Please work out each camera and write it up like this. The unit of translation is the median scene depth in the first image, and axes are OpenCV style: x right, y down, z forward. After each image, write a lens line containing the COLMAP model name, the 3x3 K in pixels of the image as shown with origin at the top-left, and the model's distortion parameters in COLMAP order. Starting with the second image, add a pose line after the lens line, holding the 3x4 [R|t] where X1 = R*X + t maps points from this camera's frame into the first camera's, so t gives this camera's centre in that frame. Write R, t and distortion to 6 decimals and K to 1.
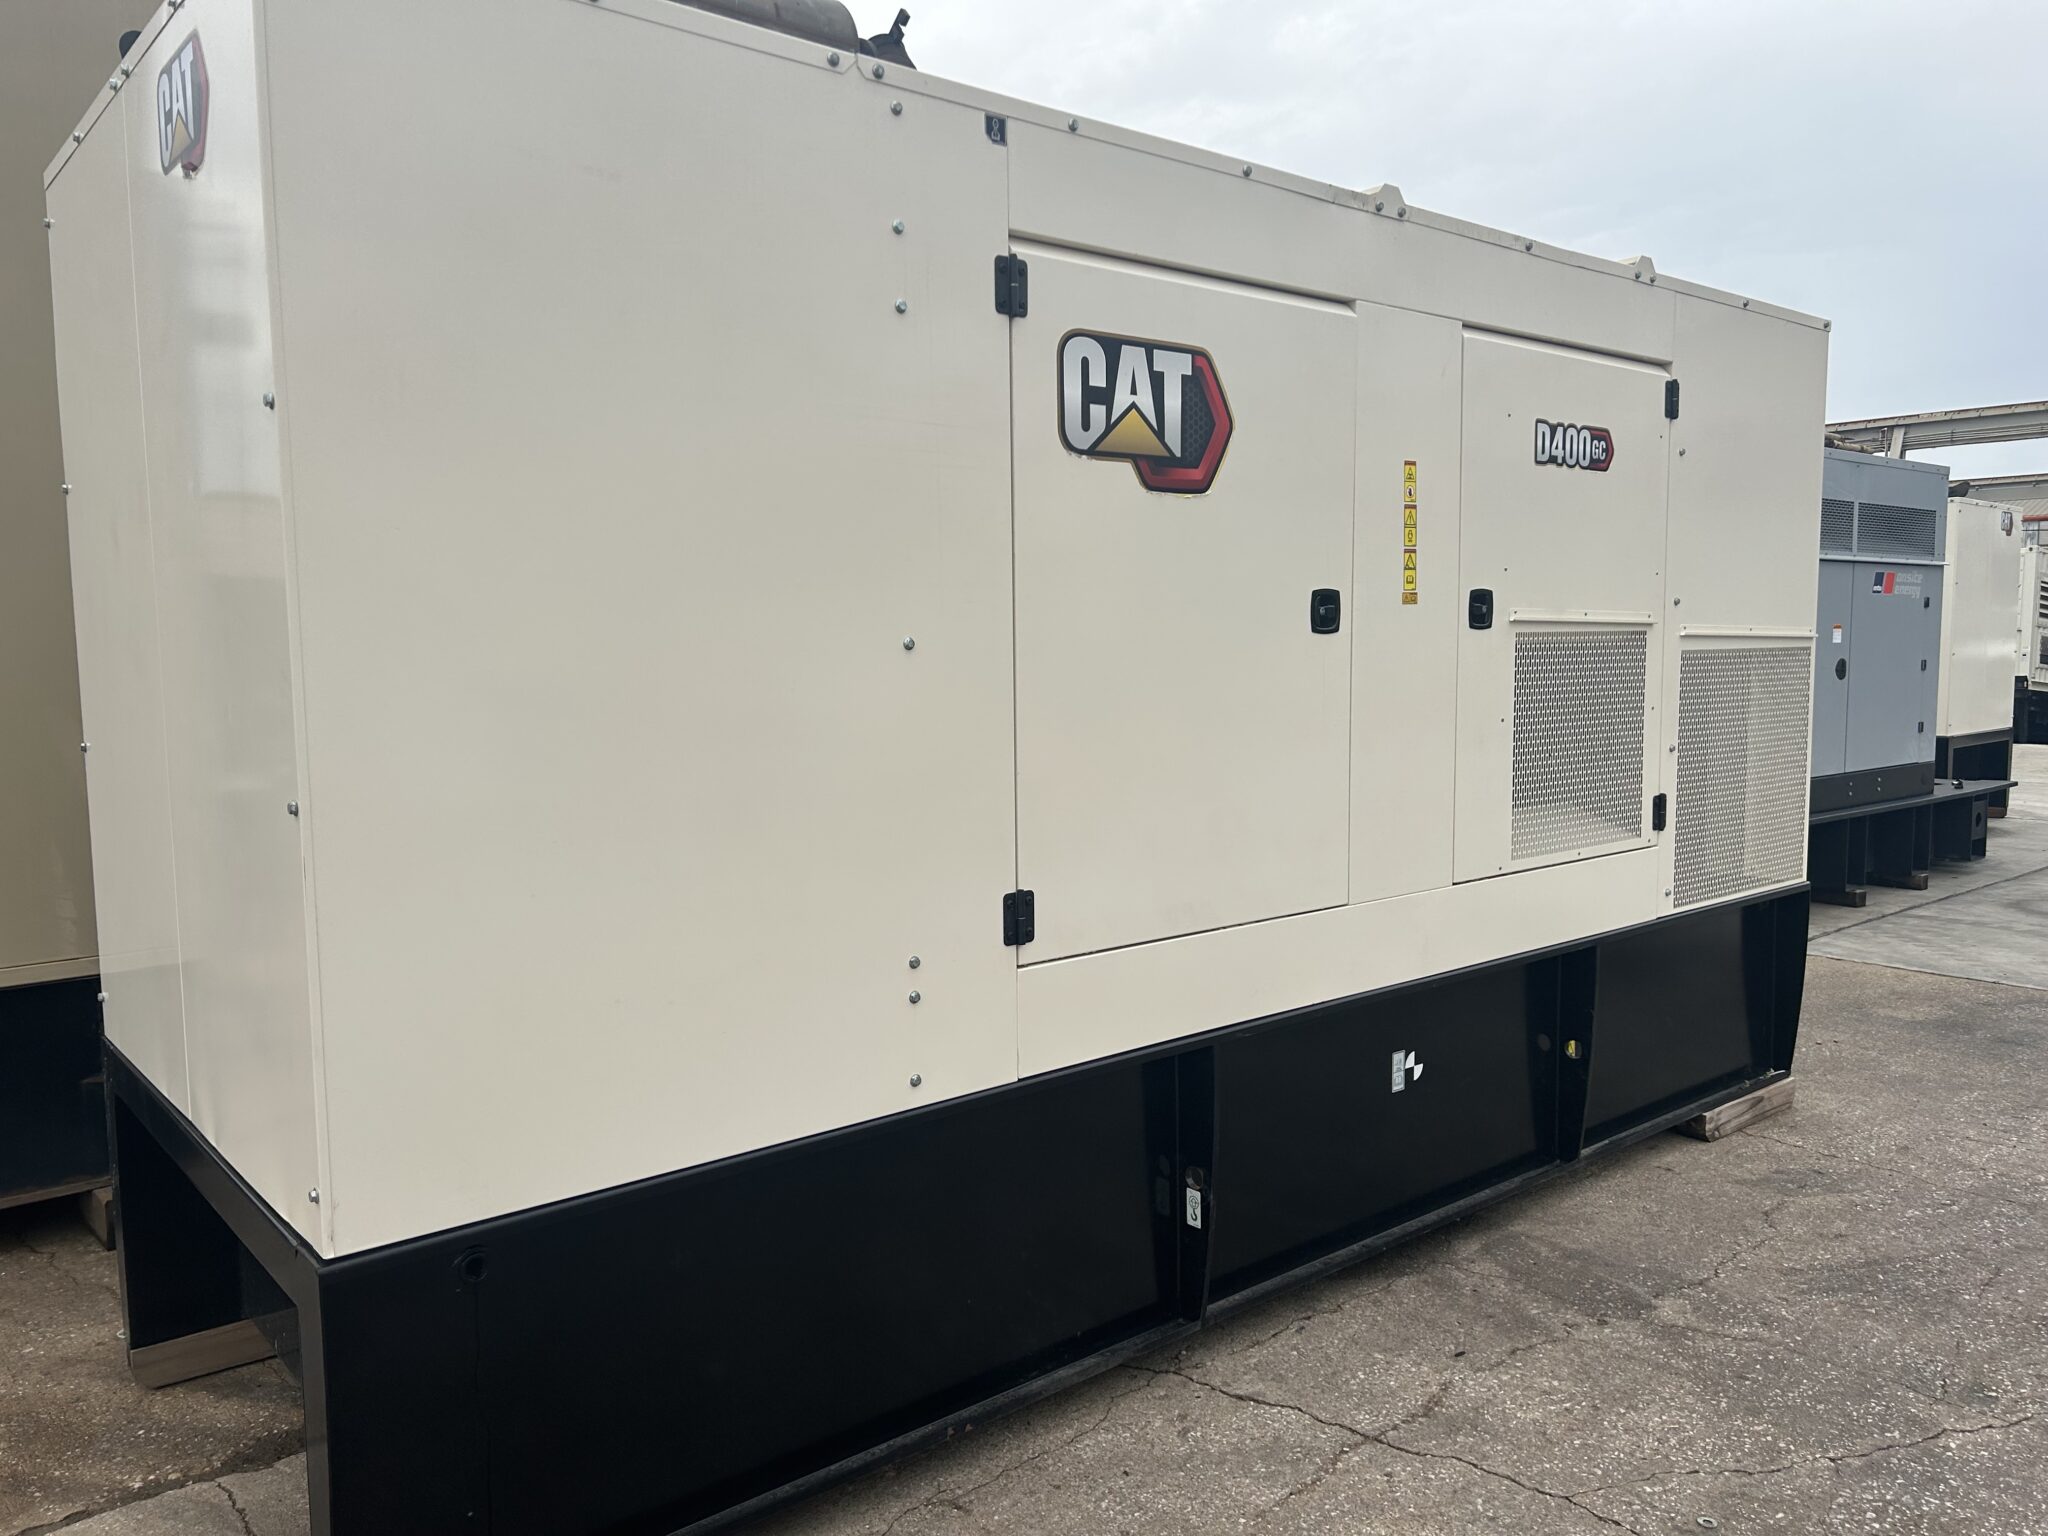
lens RADIAL K [[1526.0, 0, 1018.7], [0, 1526.0, 784.3], [0, 0, 1]] dist [0.110371, -0.093254]
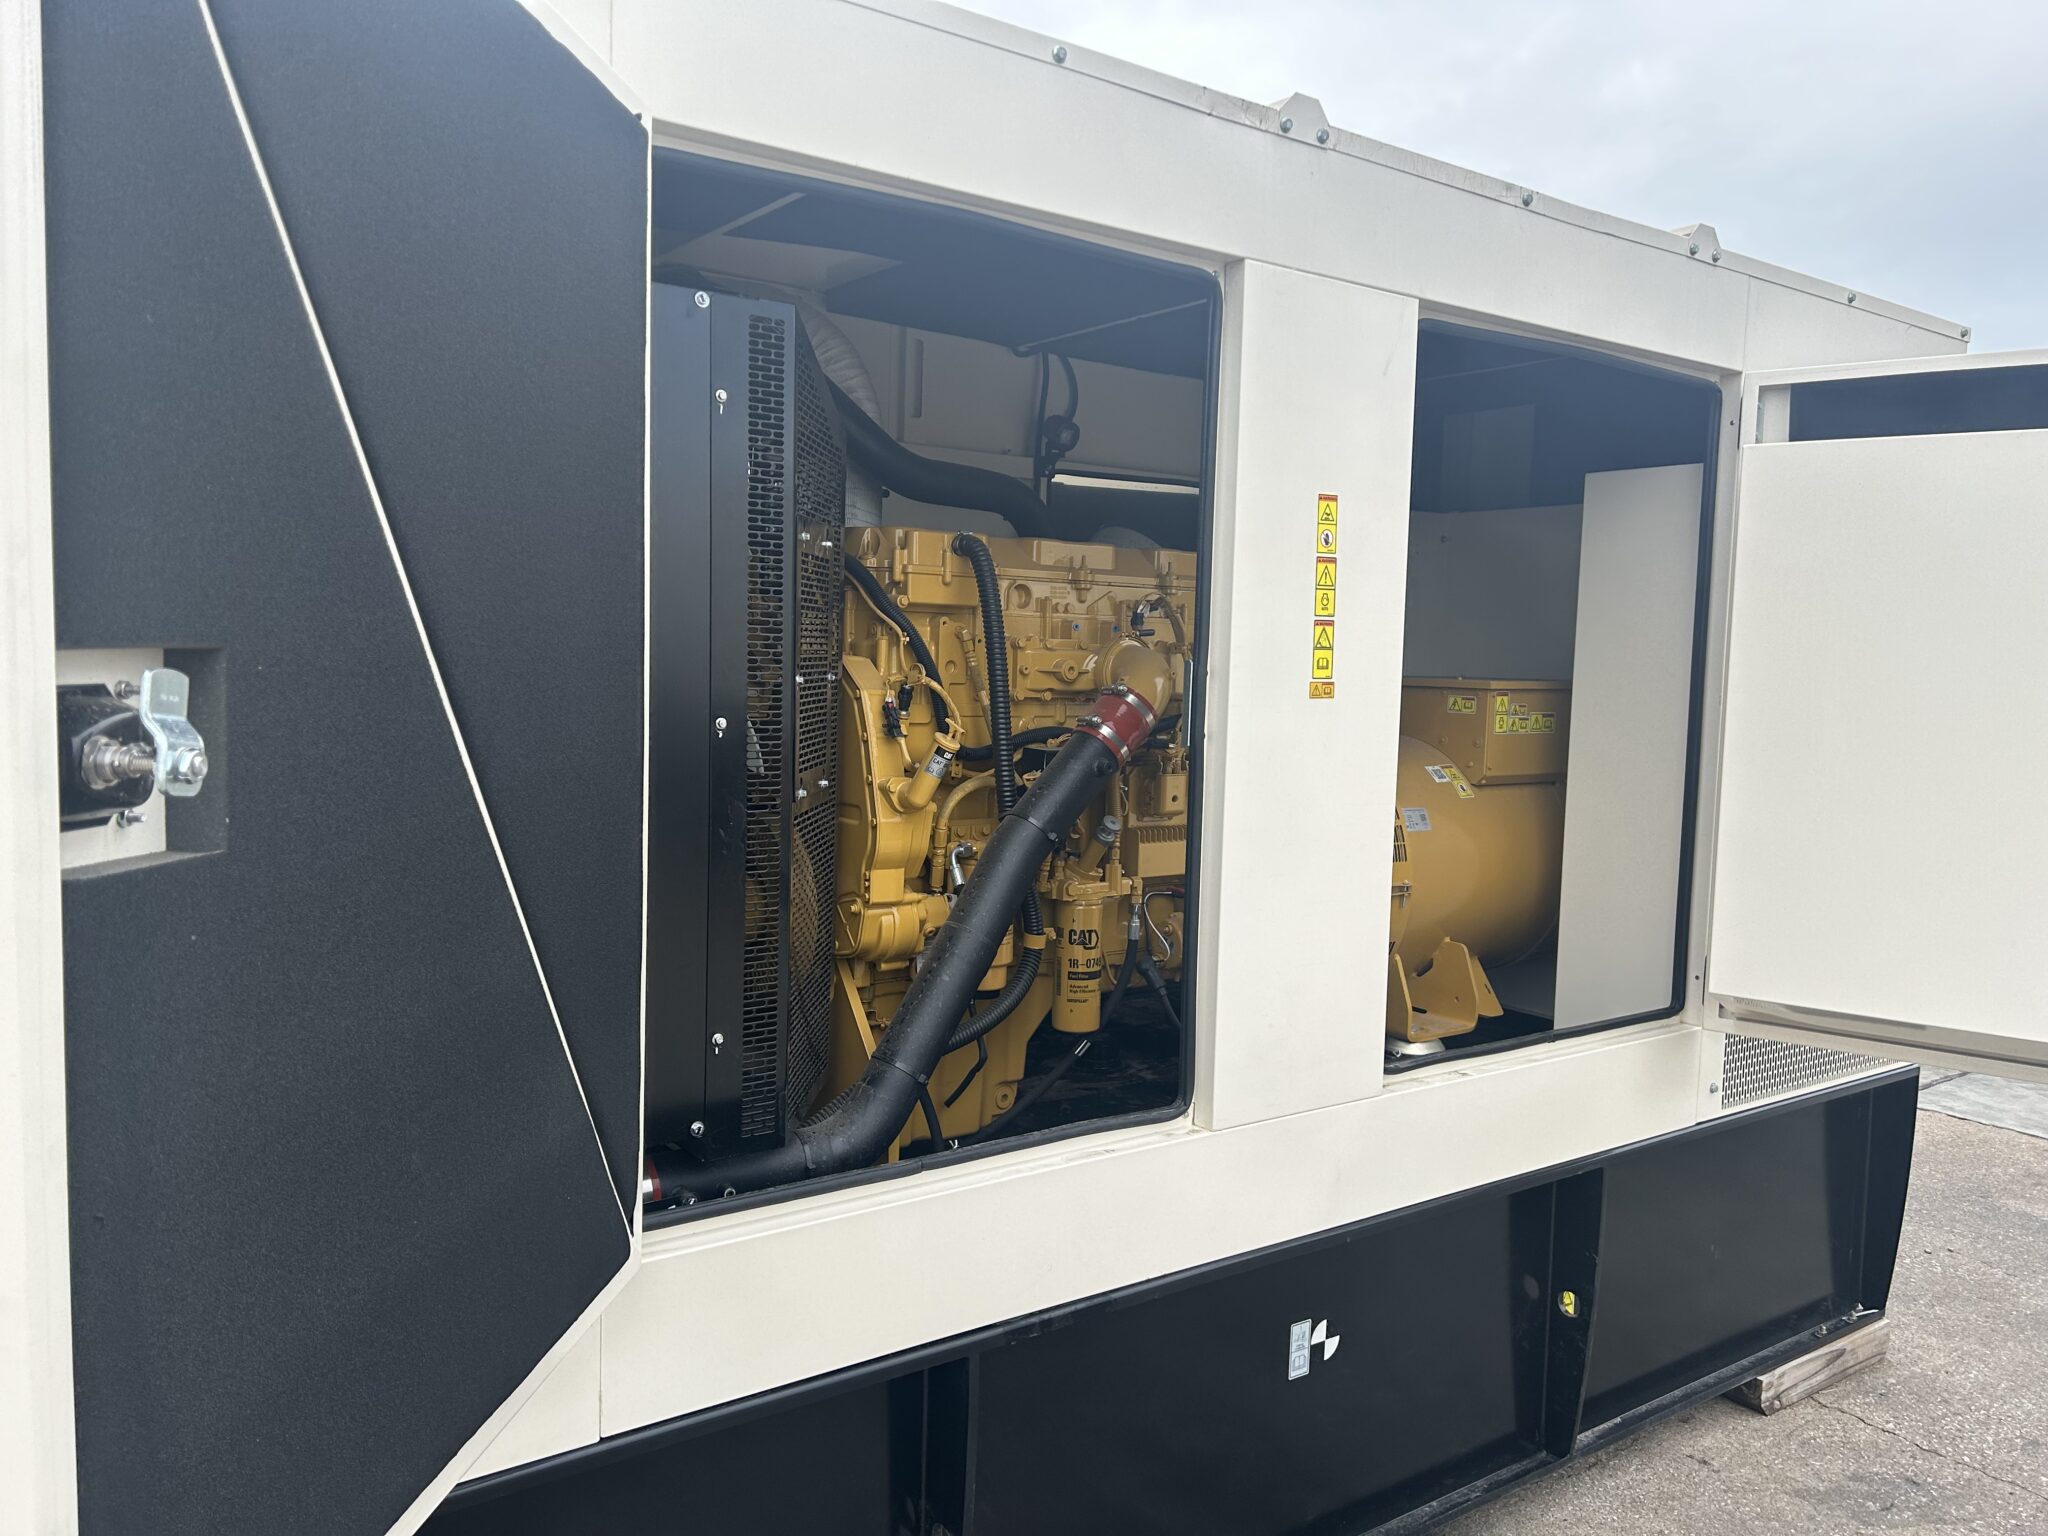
lens RADIAL K [[1526.0, 0, 1018.7], [0, 1526.0, 784.3], [0, 0, 1]] dist [0.110371, -0.093254]
pose [[0.996815, 0.042415, -0.067526, 0.133698], [-0.043318, 0.998990, -0.011952, -0.051423], [0.066951, 0.014839, 0.997646, 0.238543]]
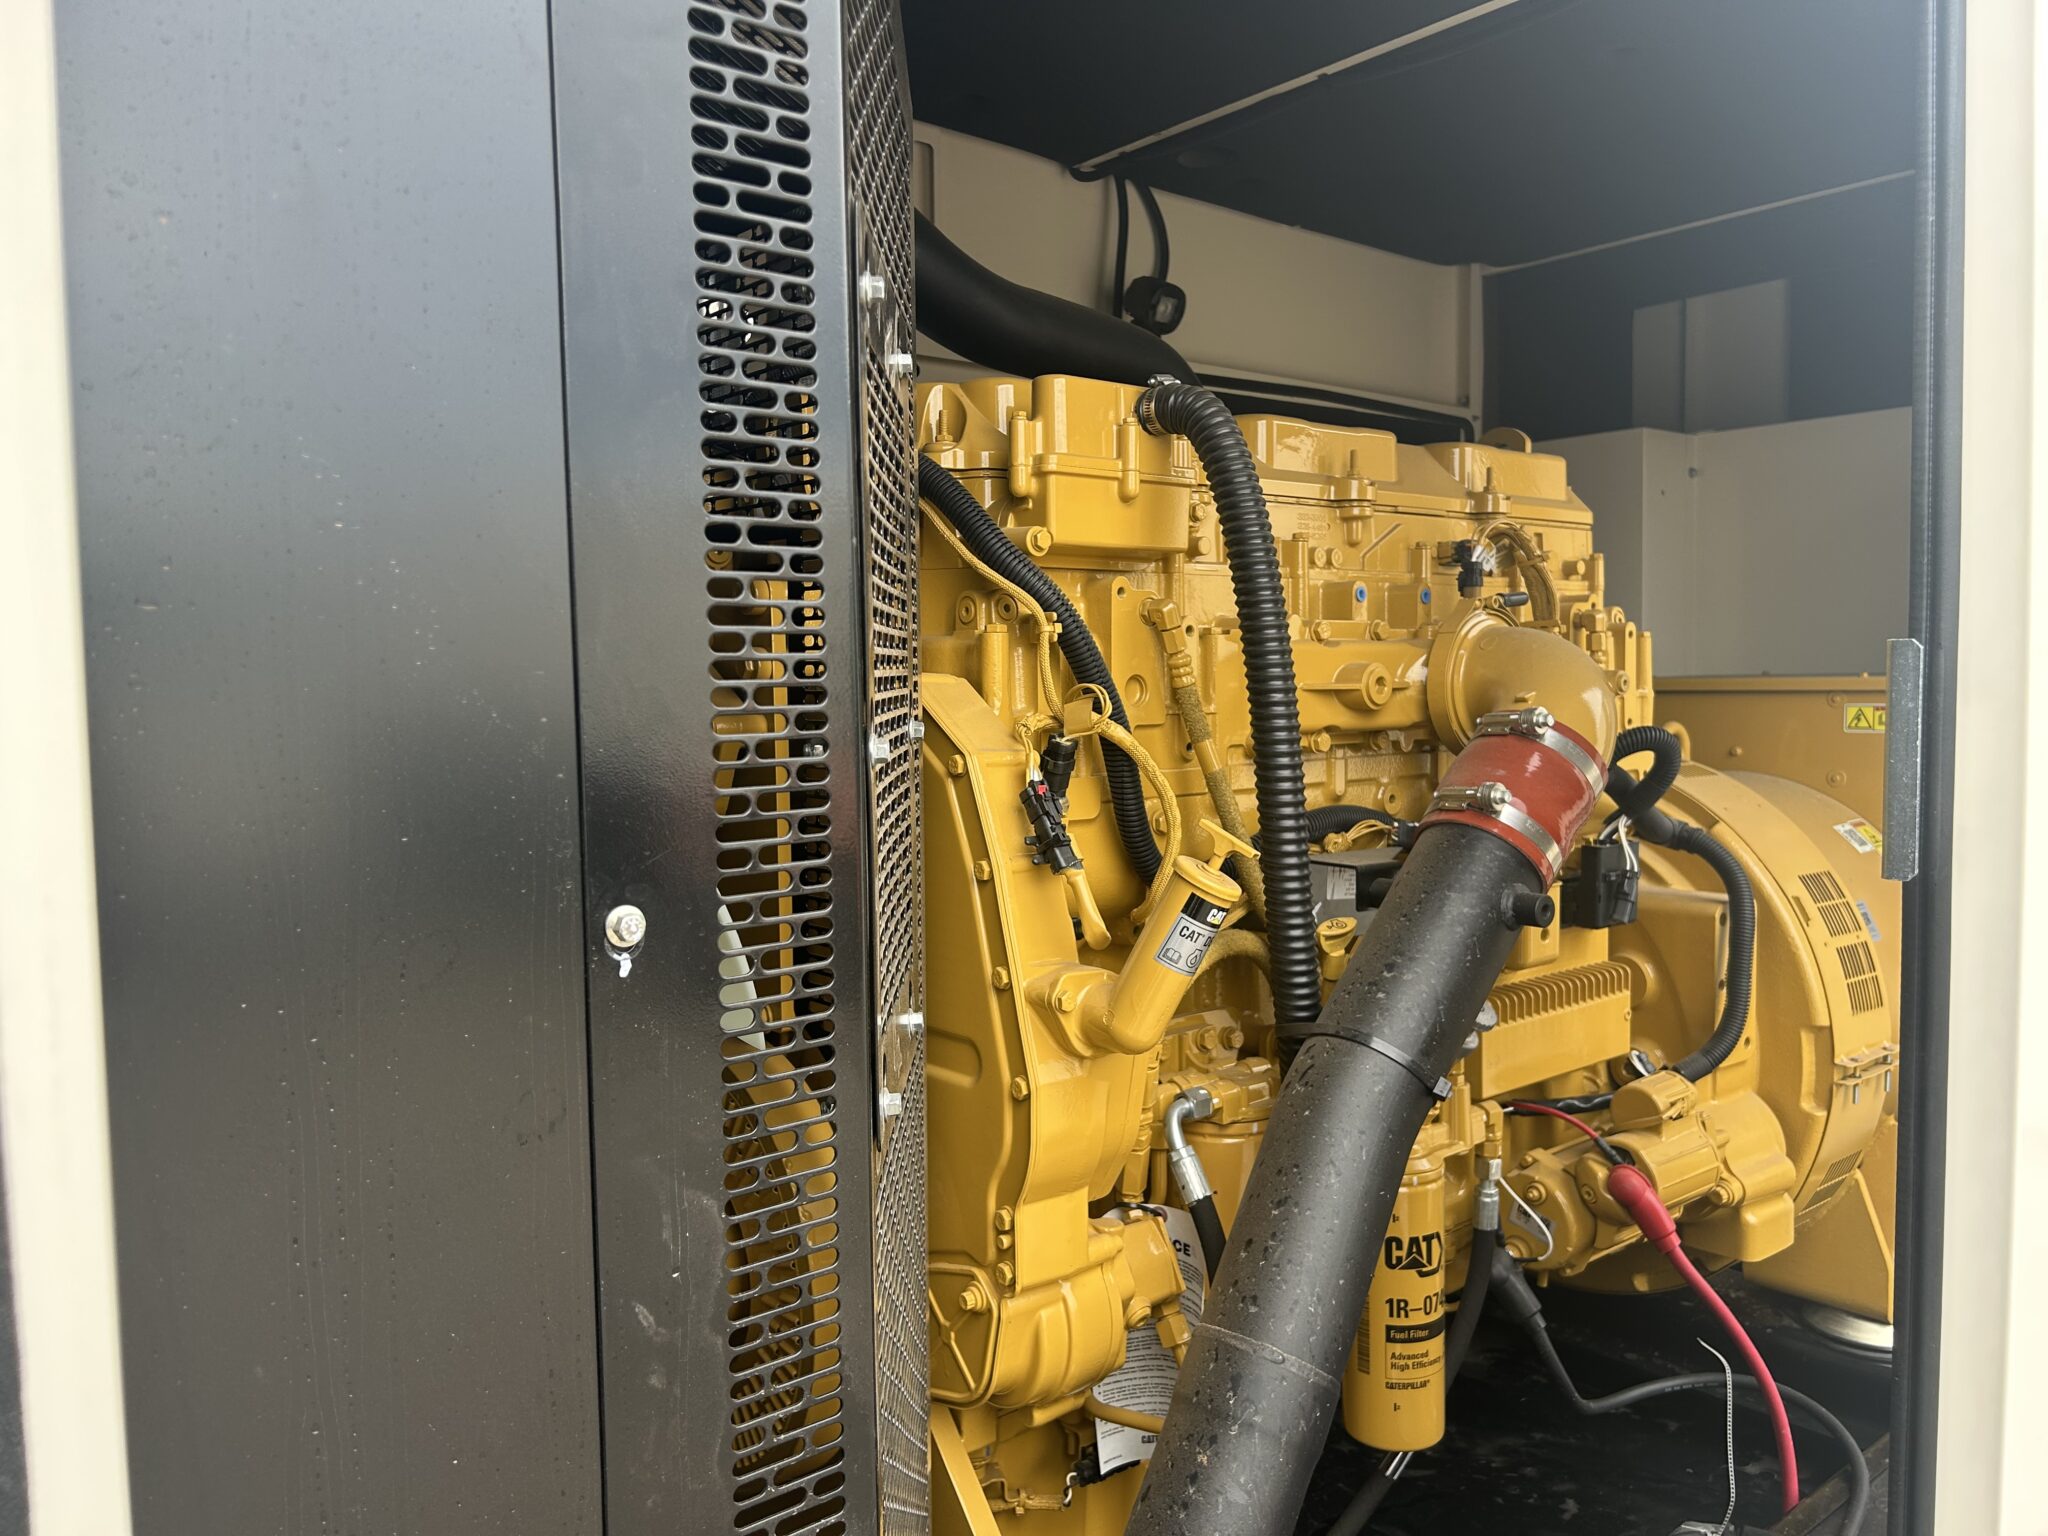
lens RADIAL K [[1588.3, 0, 1024.0], [0, 1588.3, 768.0], [0, 0, 1]] dist [0.022130, -0.002729]
pose [[0.999947, -0.005087, -0.008899, 0.063918], [0.004729, 0.999200, -0.039718, -0.073551], [0.009094, 0.039673, 0.999171, 0.497186]]
